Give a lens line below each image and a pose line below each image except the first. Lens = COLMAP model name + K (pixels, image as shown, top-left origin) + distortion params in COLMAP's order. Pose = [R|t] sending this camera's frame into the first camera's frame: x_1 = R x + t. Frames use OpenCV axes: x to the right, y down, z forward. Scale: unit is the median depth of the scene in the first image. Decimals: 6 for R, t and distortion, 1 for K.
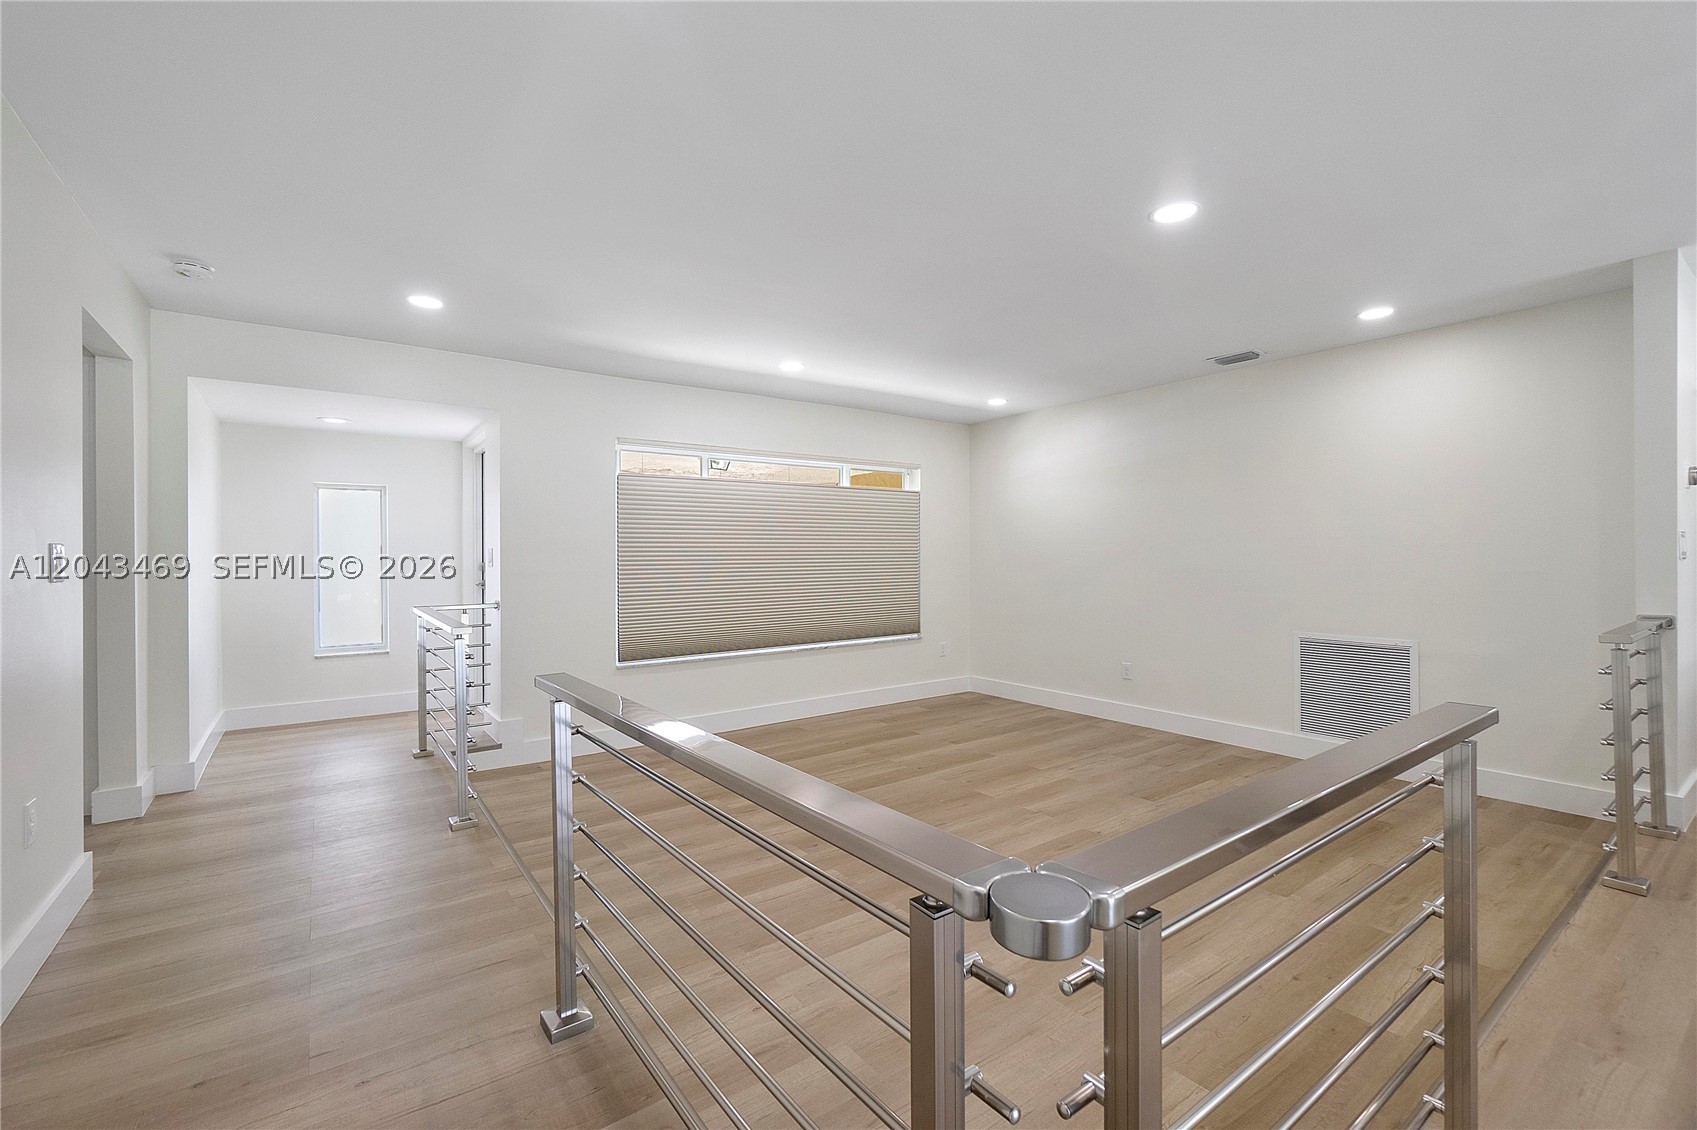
lens RADIAL K [[729.8, 0, 850.9], [0, 729.8, 562.9], [0, 0, 1]] dist [-0.007752, 0.000228]
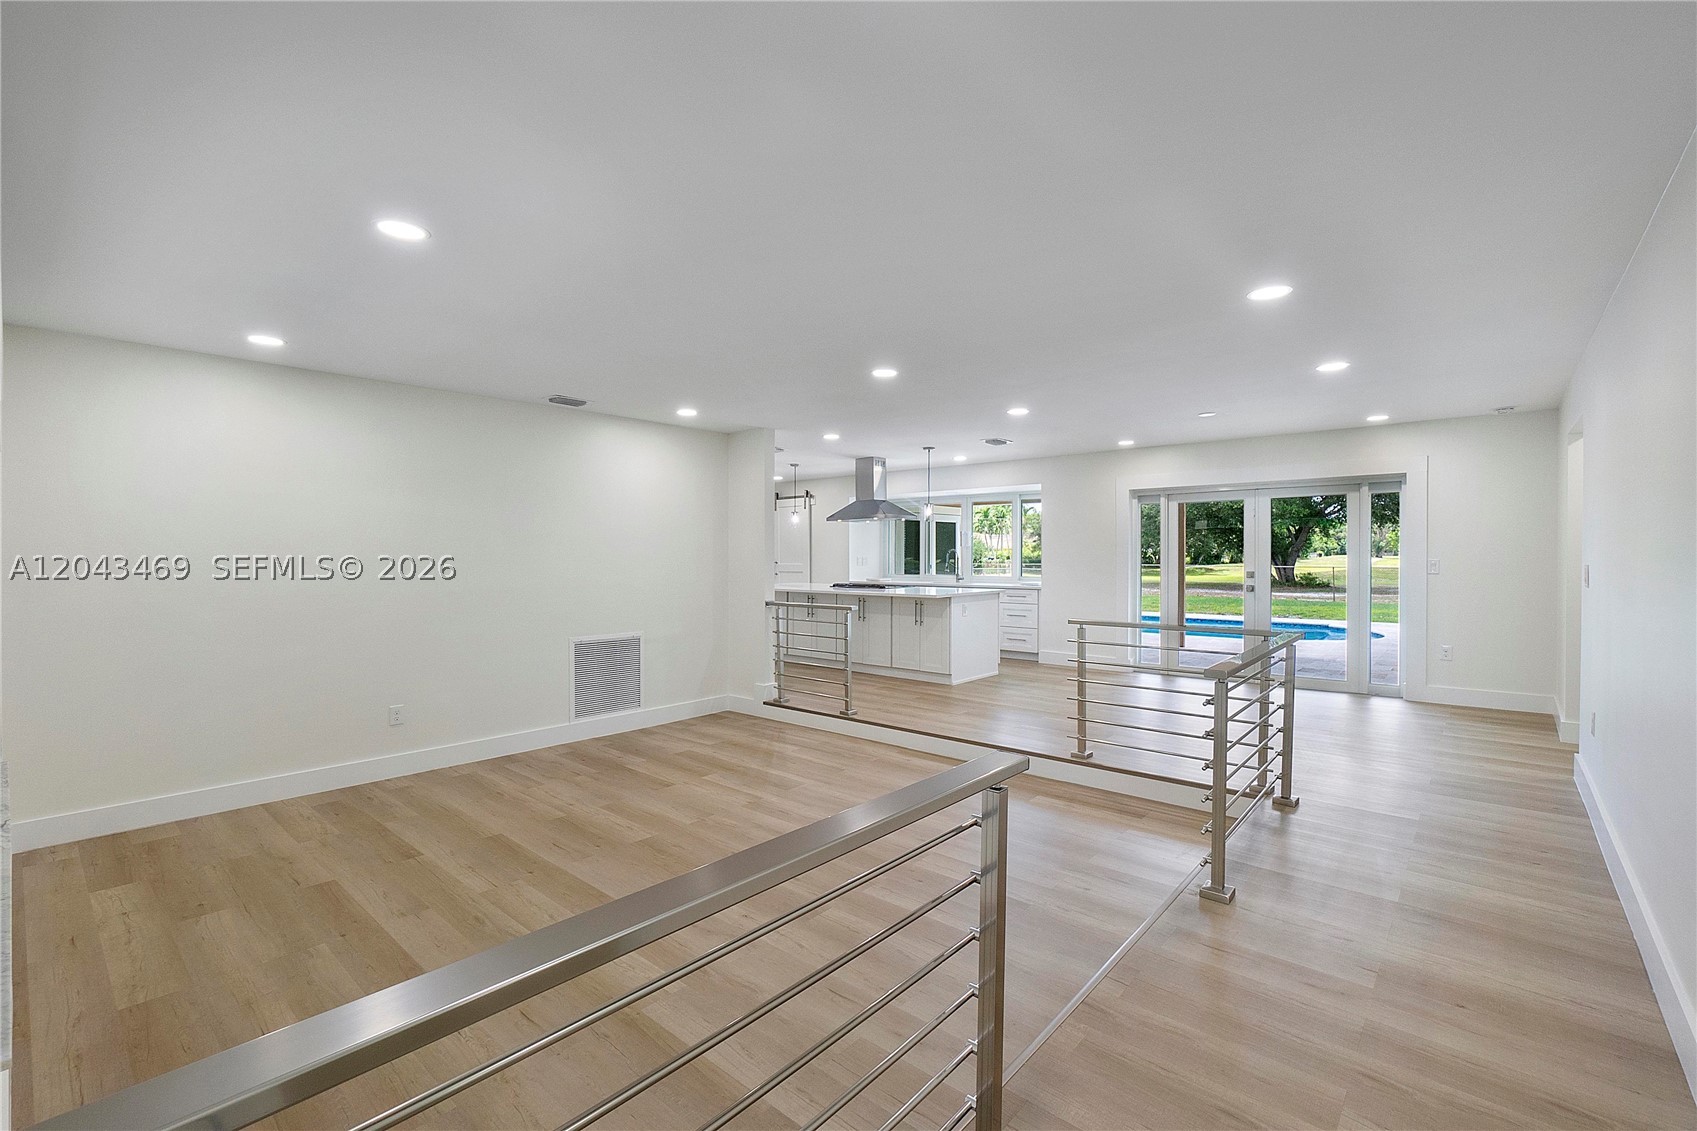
lens RADIAL K [[729.8, 0, 850.9], [0, 729.8, 563.4], [0, 0, 1]] dist [-0.007752, 0.000228]
pose [[-0.215158, 0.000049, 0.976579, -0.672921], [0.016777, 0.999853, 0.003646, -0.025768], [-0.976435, 0.017168, -0.215127, 0.815968]]
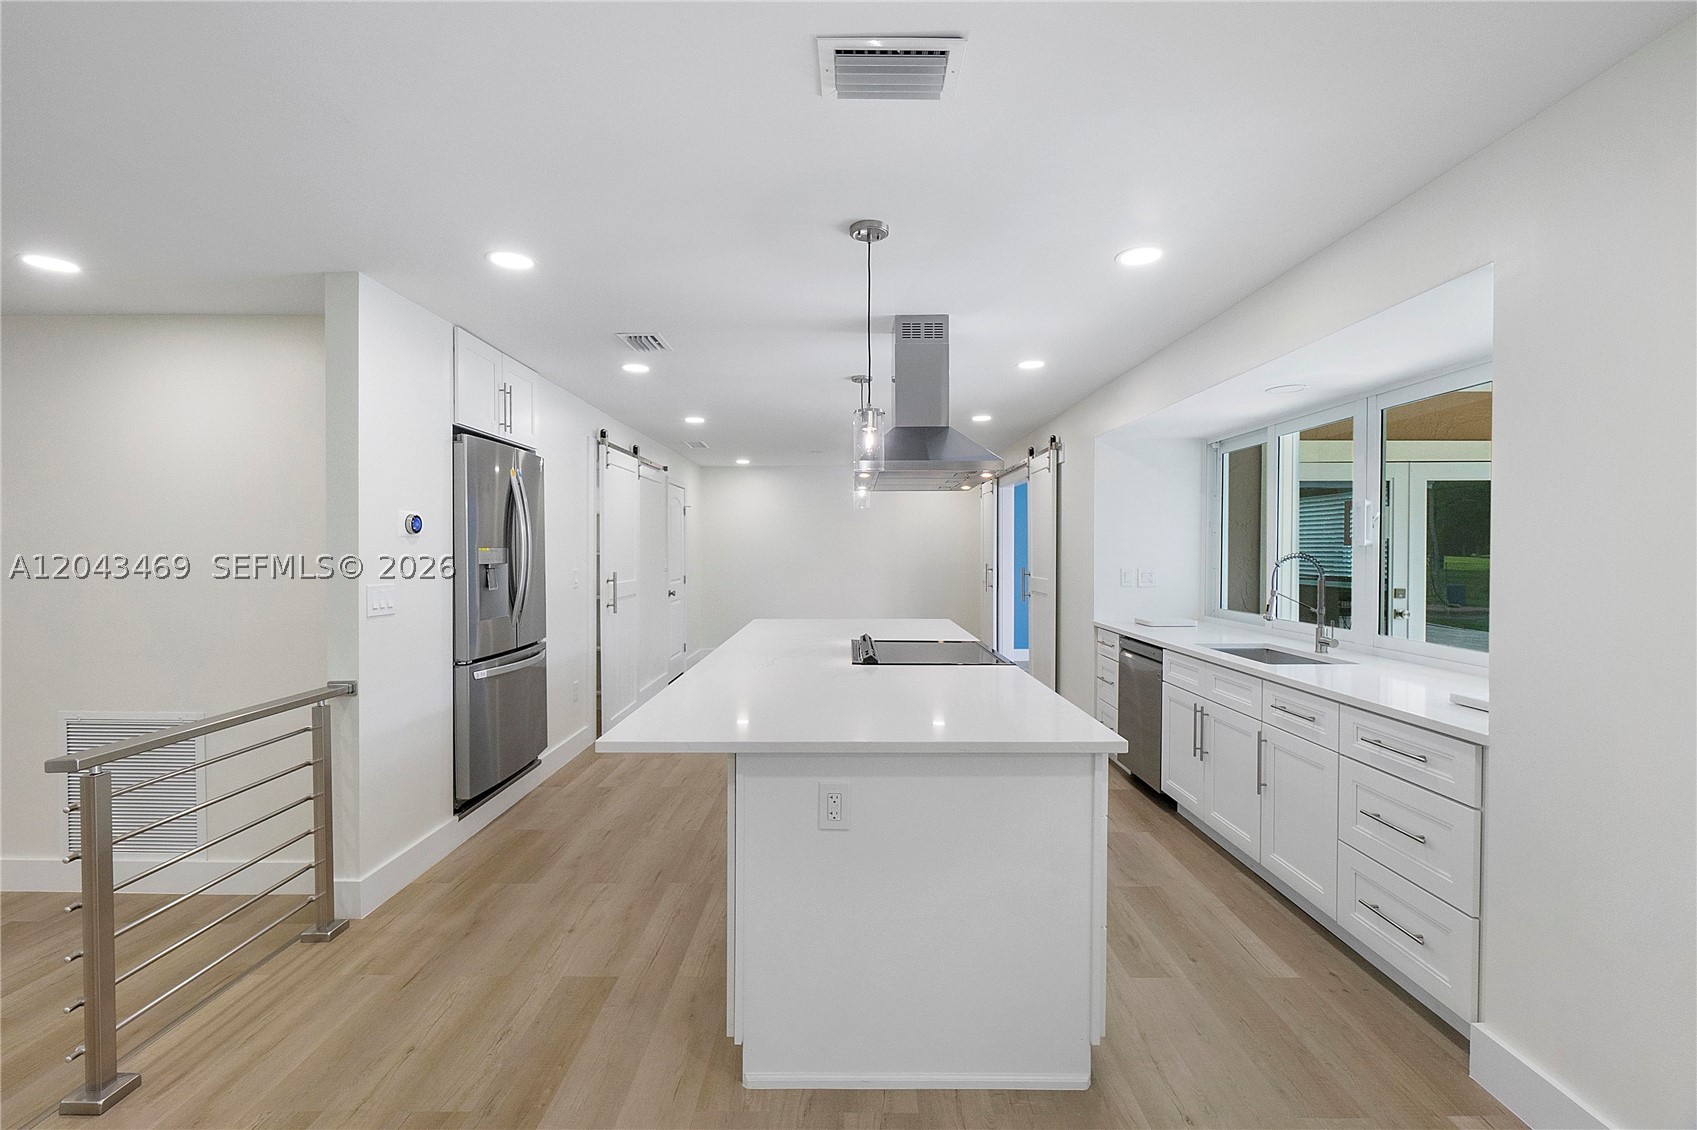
lens RADIAL K [[726.3, 0, 845.5], [0, 726.3, 561.2], [0, 0, 1]] dist [-0.003981, 0.000203]
pose [[0.598464, -0.002856, 0.801144, 0.512930], [0.002342, 0.999996, 0.001816, -0.049331], [-0.801146, 0.000790, 0.598468, -0.015805]]
